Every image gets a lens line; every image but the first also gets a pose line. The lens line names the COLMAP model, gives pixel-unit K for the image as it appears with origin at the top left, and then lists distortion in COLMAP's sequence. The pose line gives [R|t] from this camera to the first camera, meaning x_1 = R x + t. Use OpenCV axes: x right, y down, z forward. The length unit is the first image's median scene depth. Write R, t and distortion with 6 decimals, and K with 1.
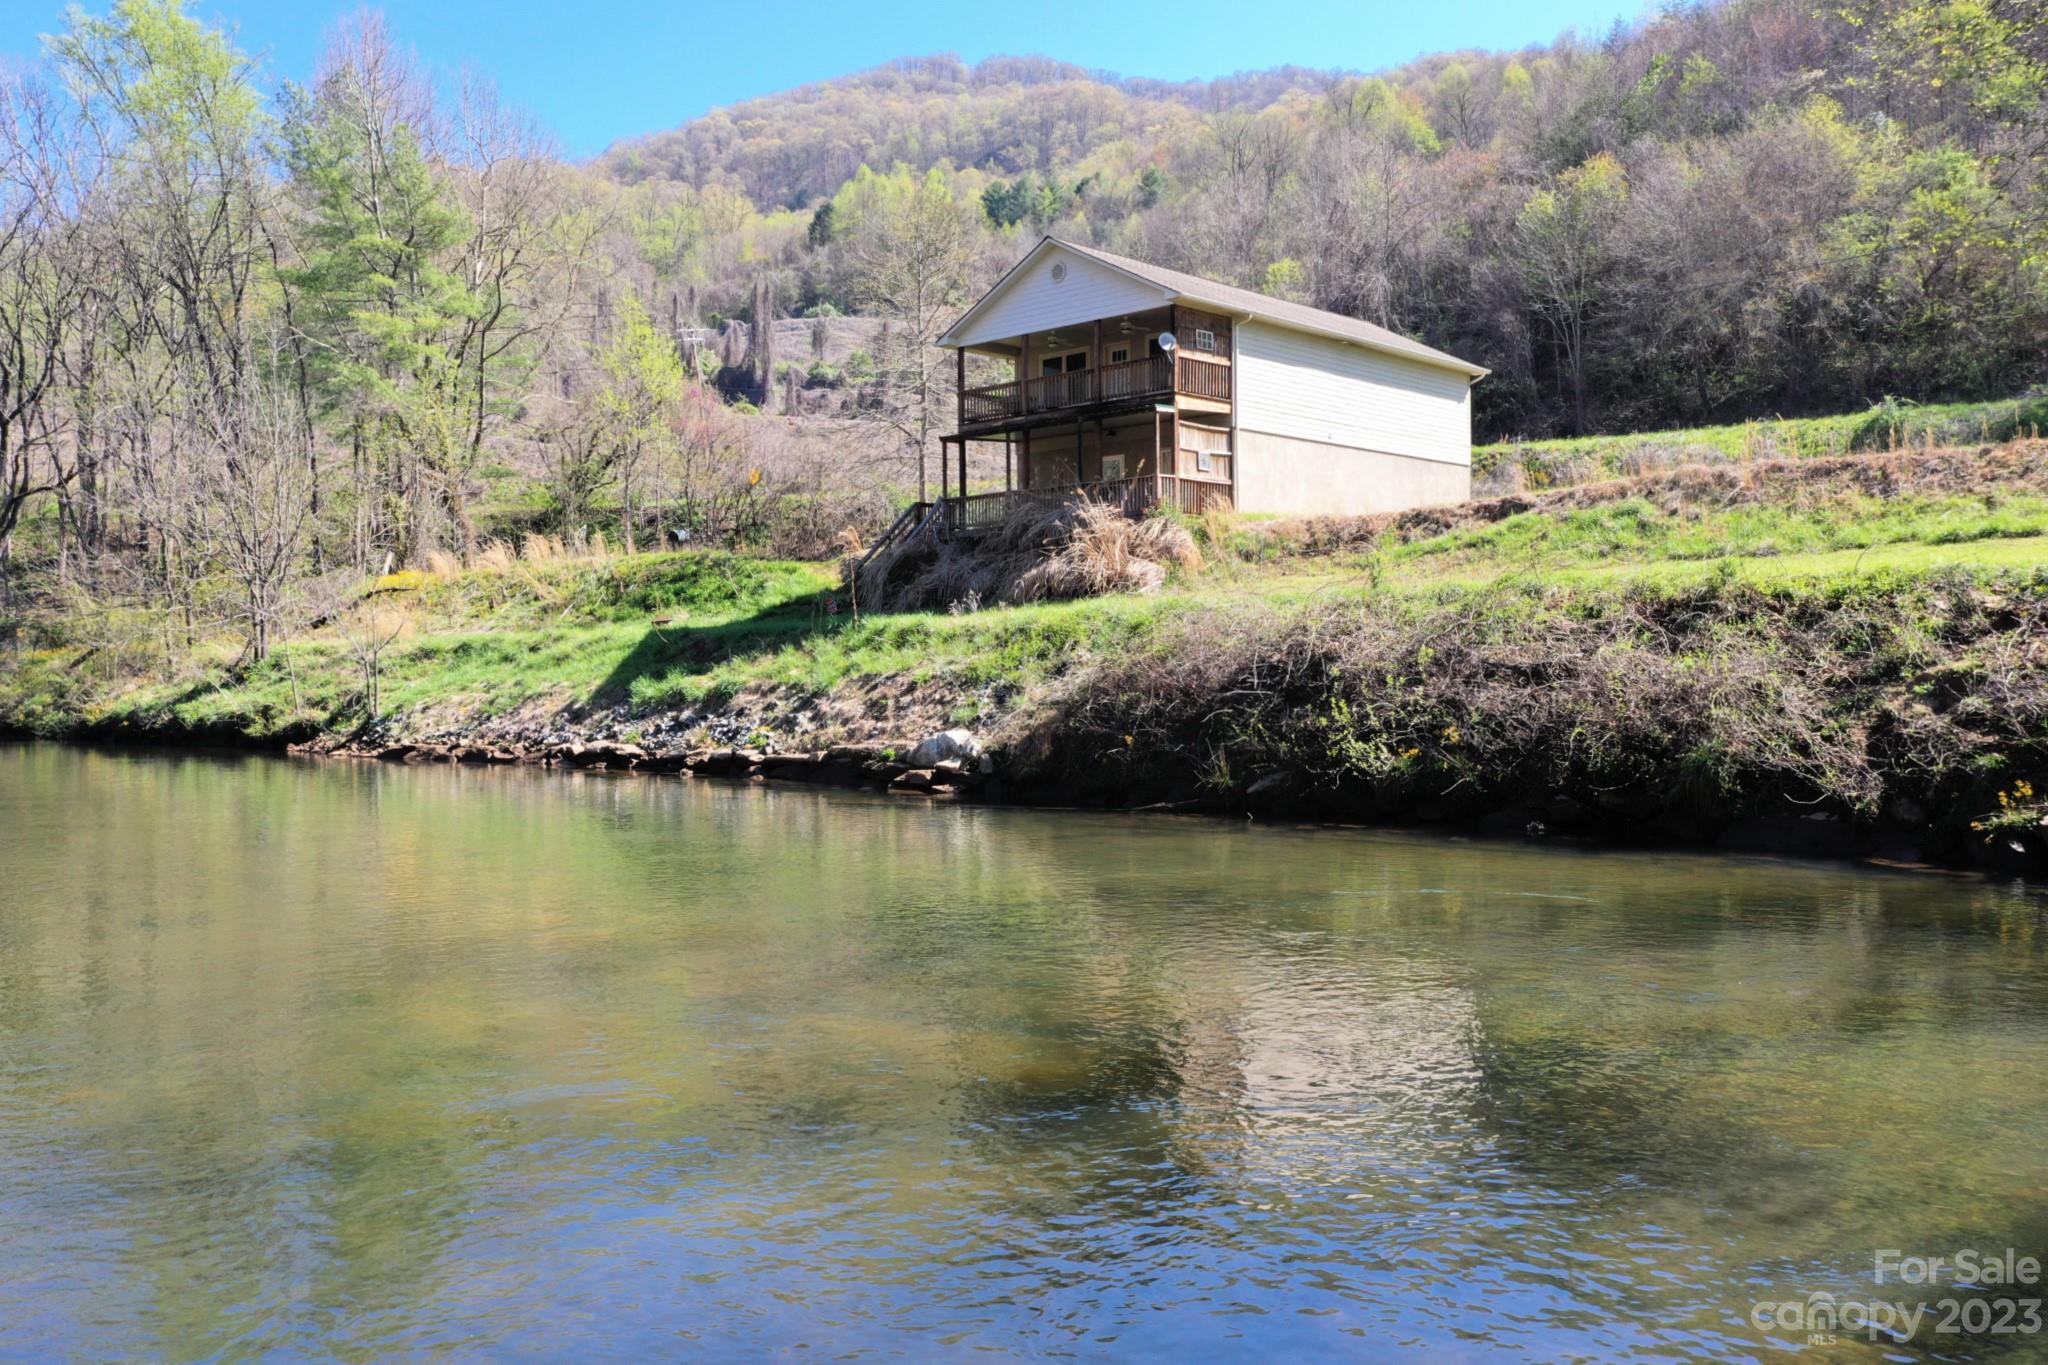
lens RADIAL K [[1653.5, 0, 1023.2], [0, 1653.5, 680.5], [0, 0, 1]] dist [0.004386, 0.009224]
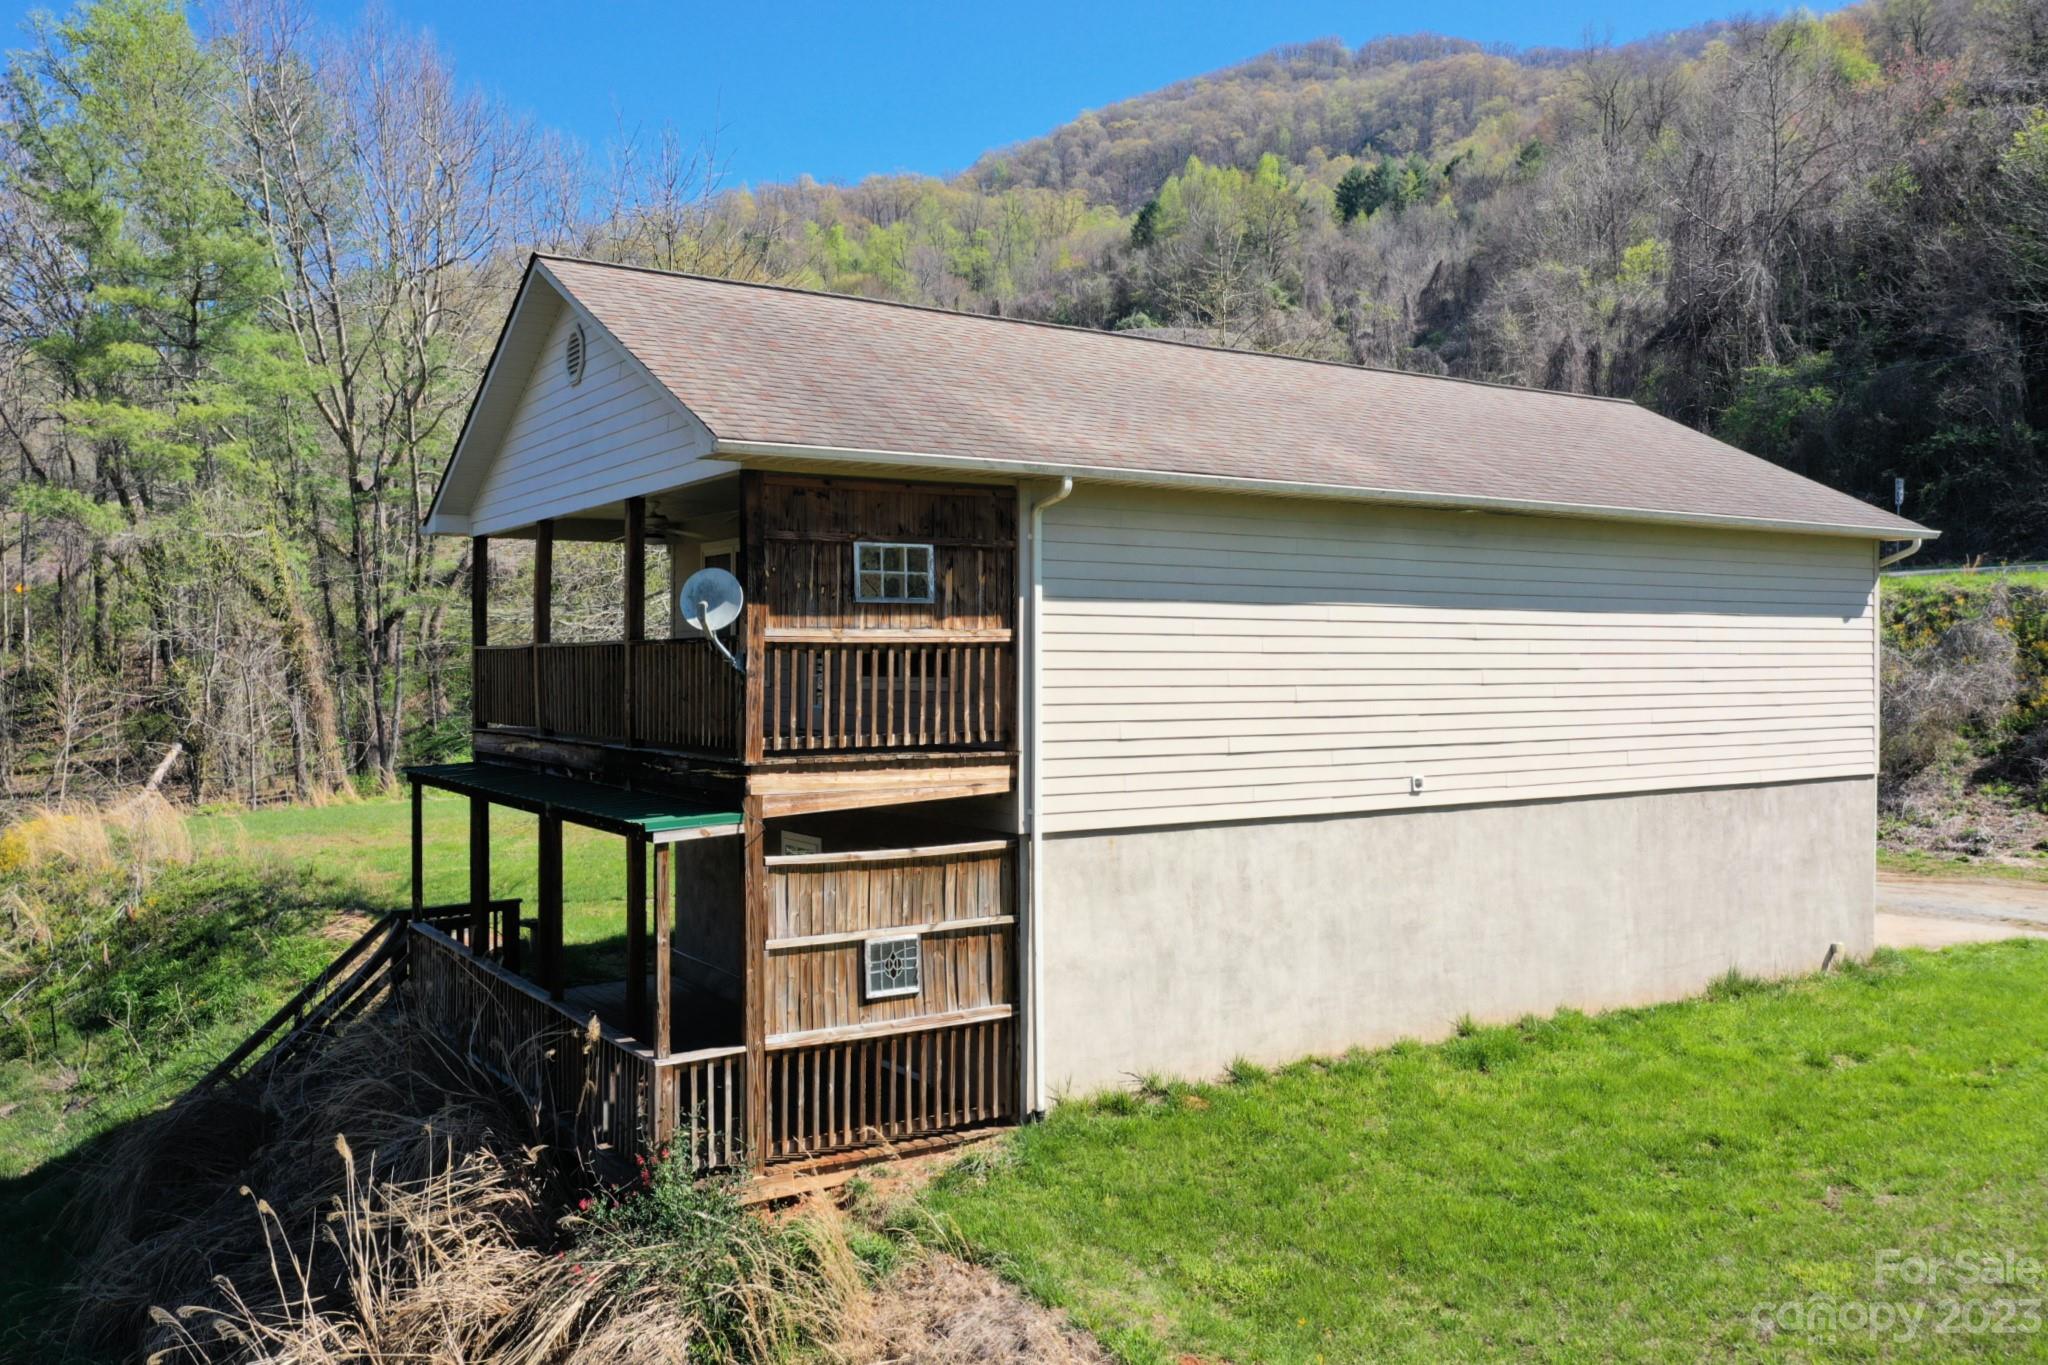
lens RADIAL K [[1653.5, 0, 1028.1], [0, 1653.5, 678.1], [0, 0, 1]] dist [0.004386, 0.009224]
pose [[0.972912, 0.008987, -0.230999, 0.027166], [-0.009122, 0.999958, 0.000487, -0.024858], [0.230994, 0.001634, 0.972954, 0.094308]]
